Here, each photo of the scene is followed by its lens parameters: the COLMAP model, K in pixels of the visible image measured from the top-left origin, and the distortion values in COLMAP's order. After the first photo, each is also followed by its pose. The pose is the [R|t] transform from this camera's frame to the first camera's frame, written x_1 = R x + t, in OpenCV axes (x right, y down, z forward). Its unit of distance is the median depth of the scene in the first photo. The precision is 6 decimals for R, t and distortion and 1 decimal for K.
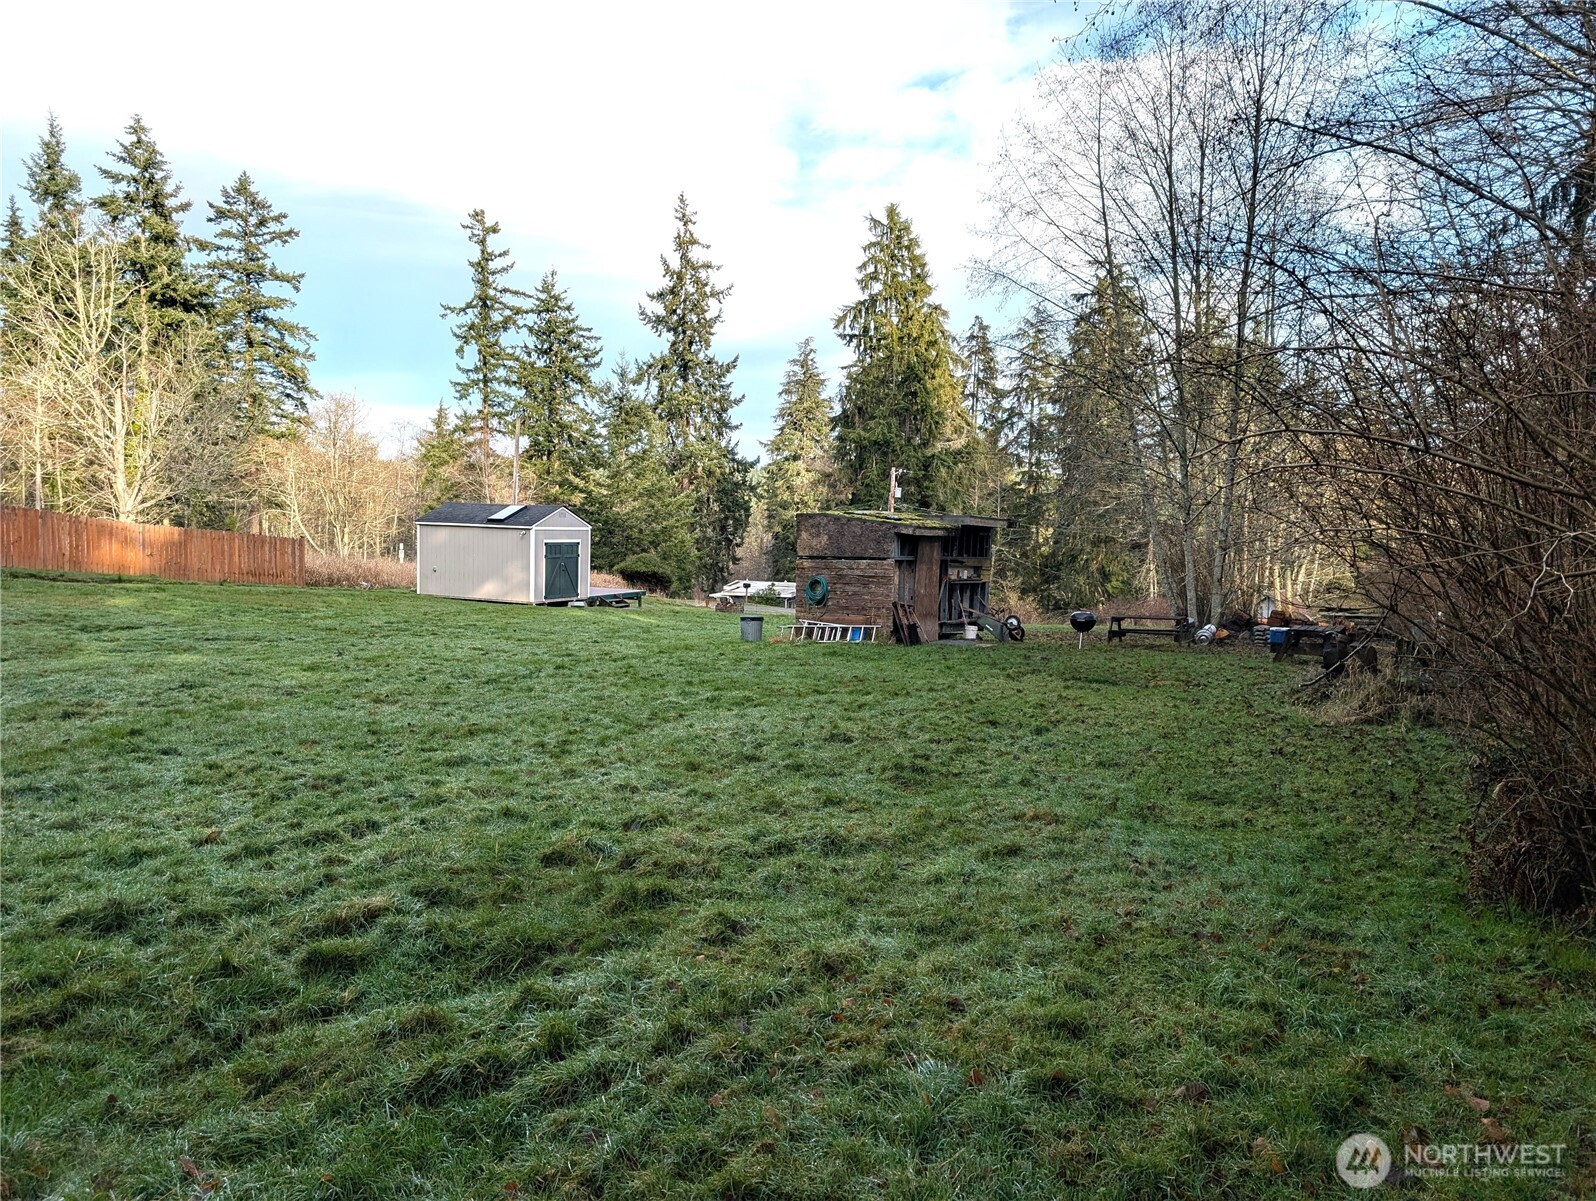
lens RADIAL K [[1137.6, 0, 797.3], [0, 1137.6, 595.5], [0, 0, 1]] dist [0.020386, -0.015274]
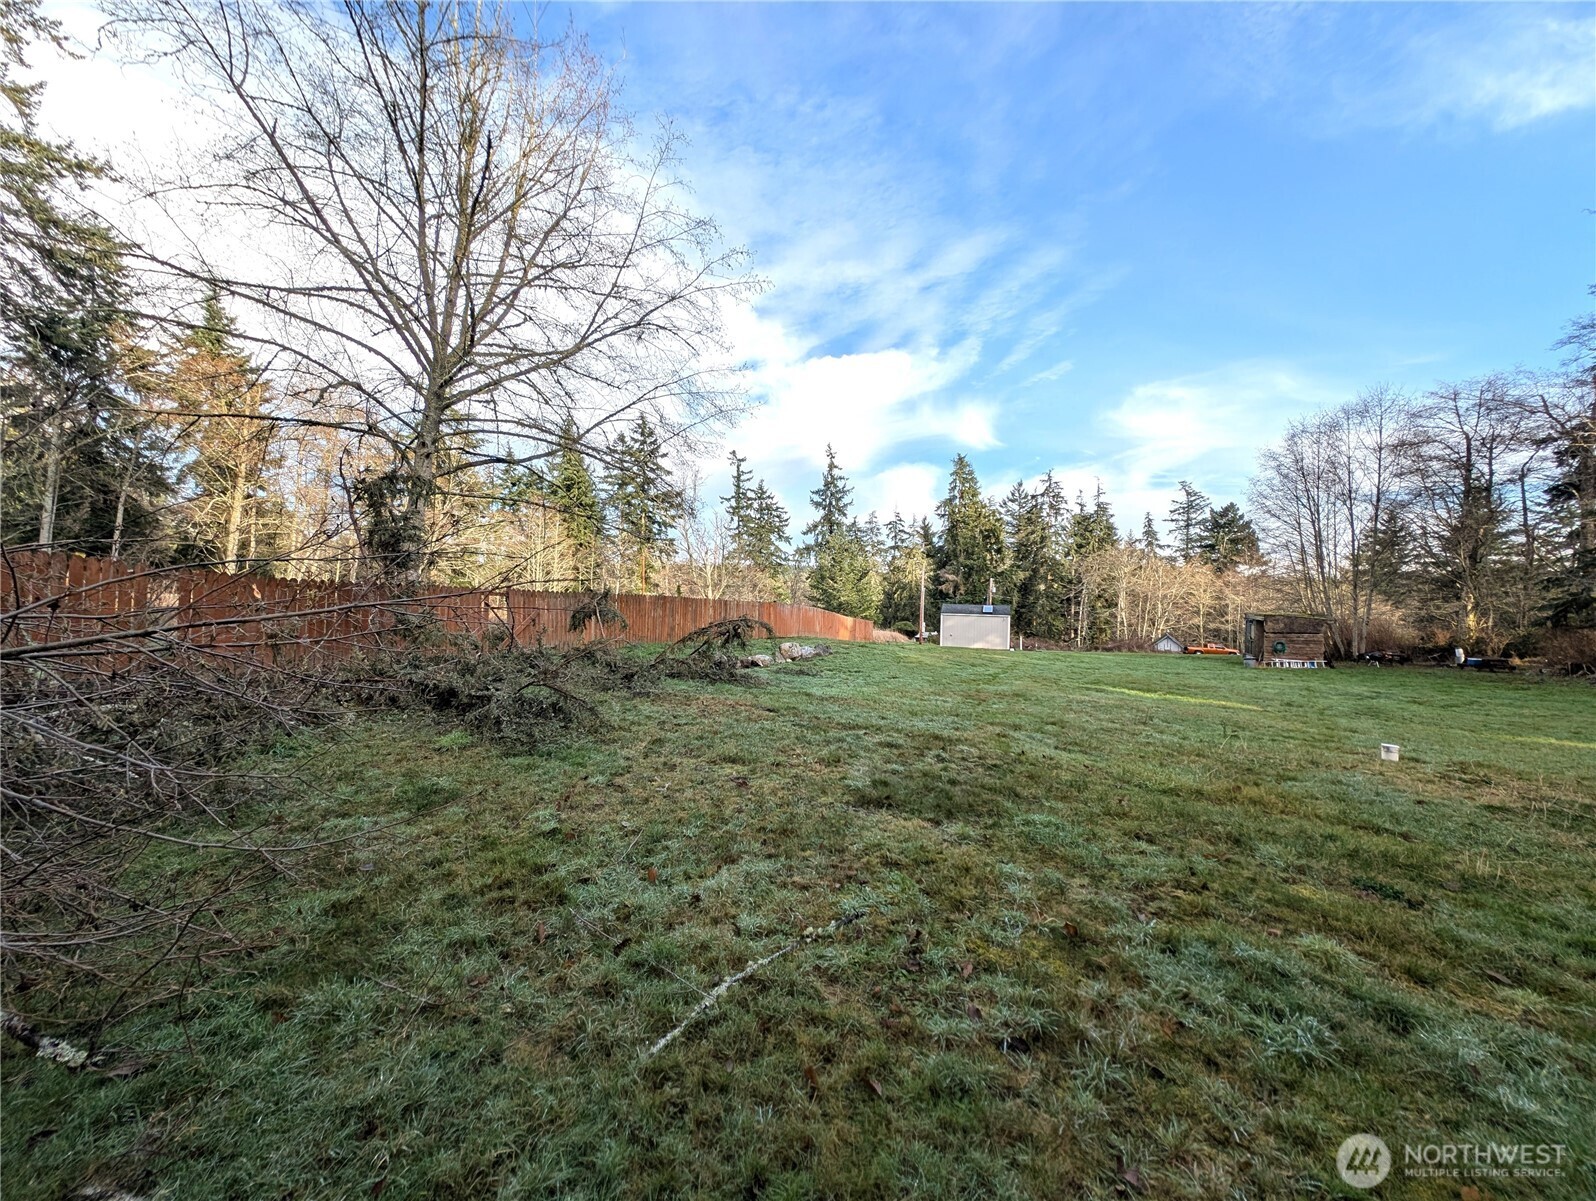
lens RADIAL K [[589.9, 0, 792.1], [0, 589.9, 591.5], [0, 0, 1]] dist [-0.002281, -0.000941]
pose [[0.993535, -0.010934, 0.112999, -0.301323], [0.018616, 0.997569, -0.067148, -0.014584], [-0.111990, 0.068818, 0.991324, -0.037979]]
